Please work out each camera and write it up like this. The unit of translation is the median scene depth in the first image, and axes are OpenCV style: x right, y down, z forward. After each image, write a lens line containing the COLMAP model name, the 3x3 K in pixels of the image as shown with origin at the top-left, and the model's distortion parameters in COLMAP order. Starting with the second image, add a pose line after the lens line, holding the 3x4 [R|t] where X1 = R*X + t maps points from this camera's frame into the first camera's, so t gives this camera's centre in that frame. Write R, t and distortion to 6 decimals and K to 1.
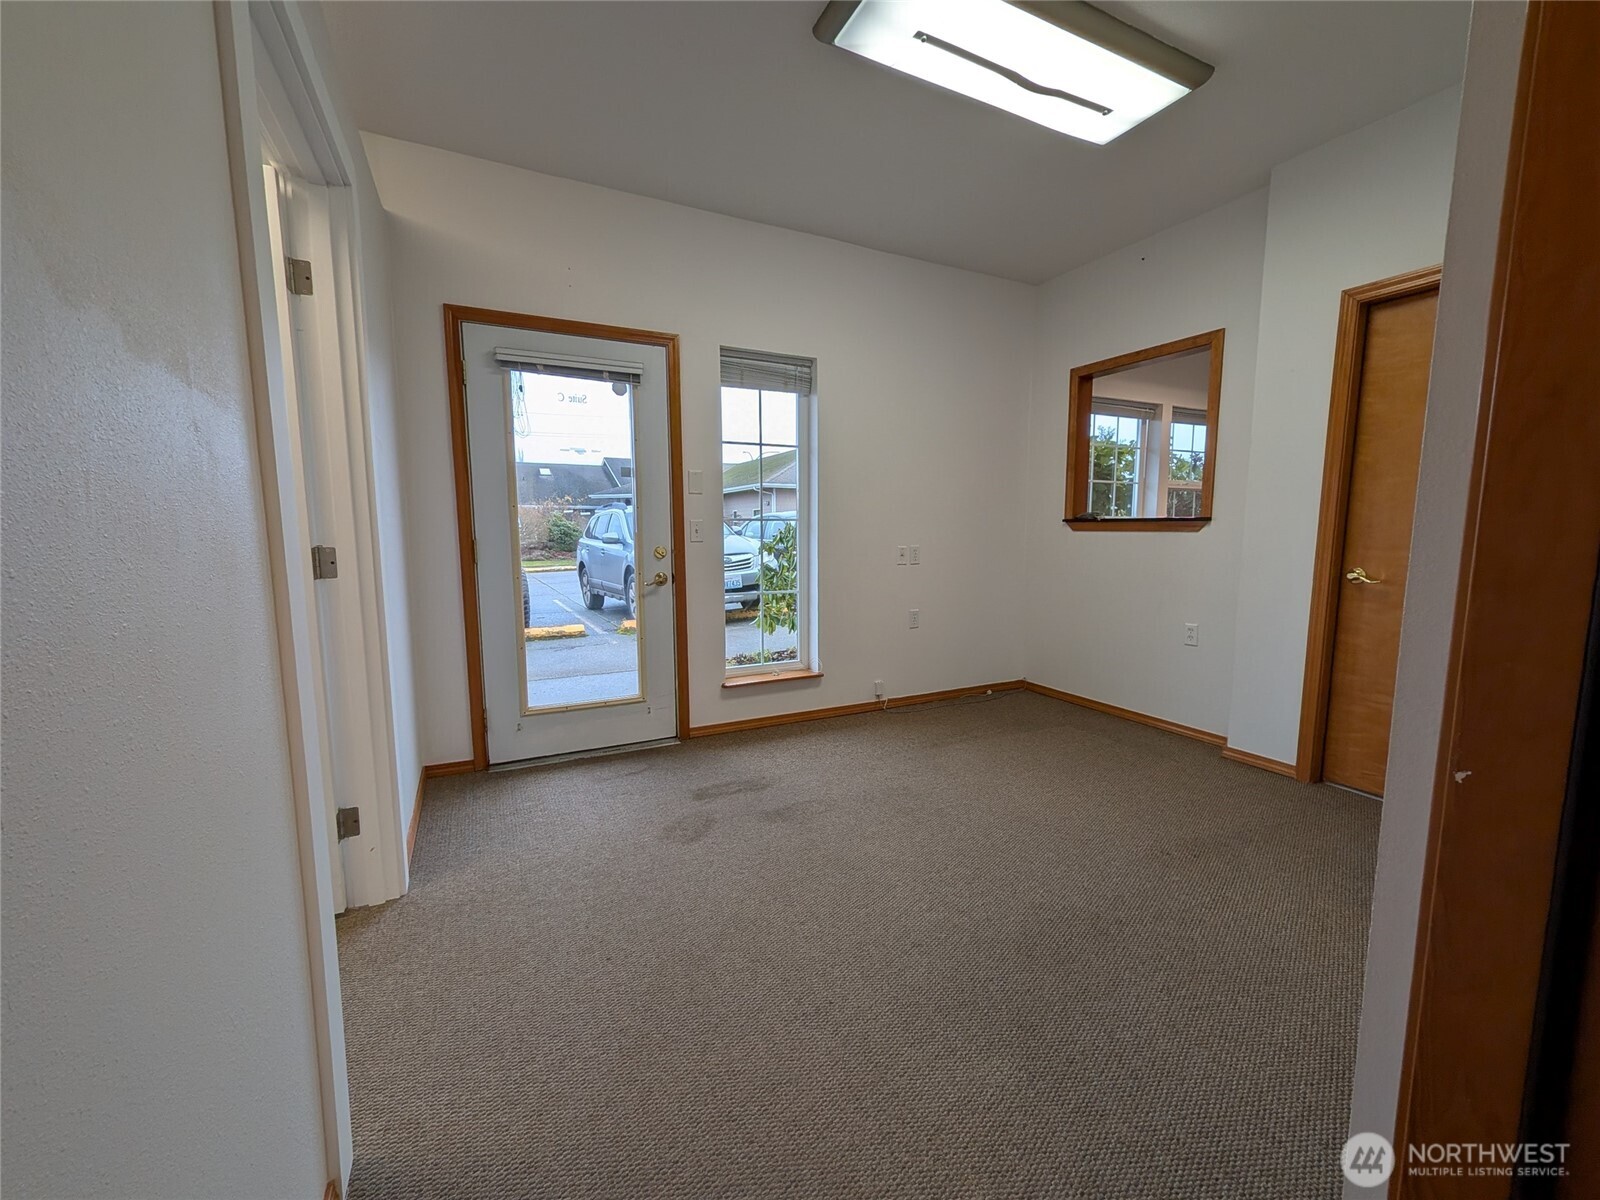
lens RADIAL K [[638.6, 0, 794.7], [0, 638.6, 608.6], [0, 0, 1]] dist [0.002920, 0.000154]
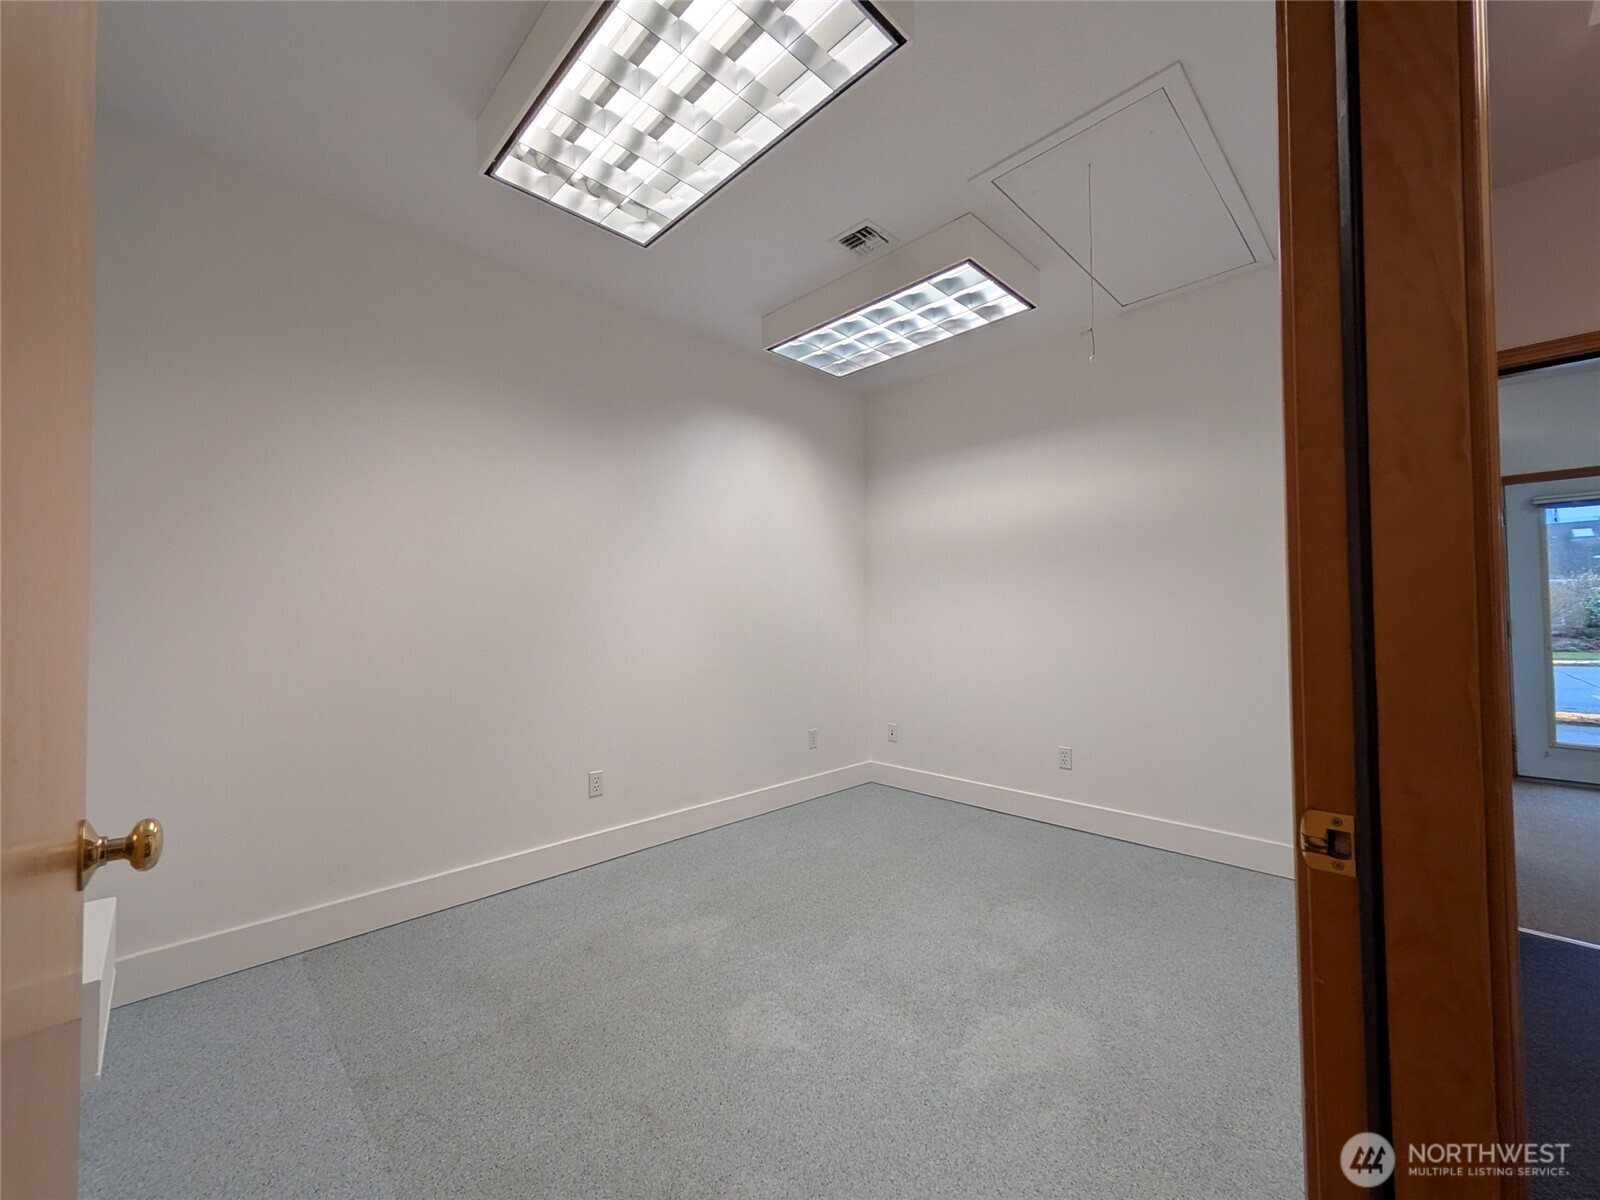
lens RADIAL K [[638.6, 0, 797.9], [0, 638.6, 598.1], [0, 0, 1]] dist [0.002920, 0.000154]
pose [[0.310831, -0.029677, -0.950002, 0.132678], [-0.108945, 0.991812, -0.066629, 0.036891], [0.944201, 0.124208, 0.305053, -0.334459]]
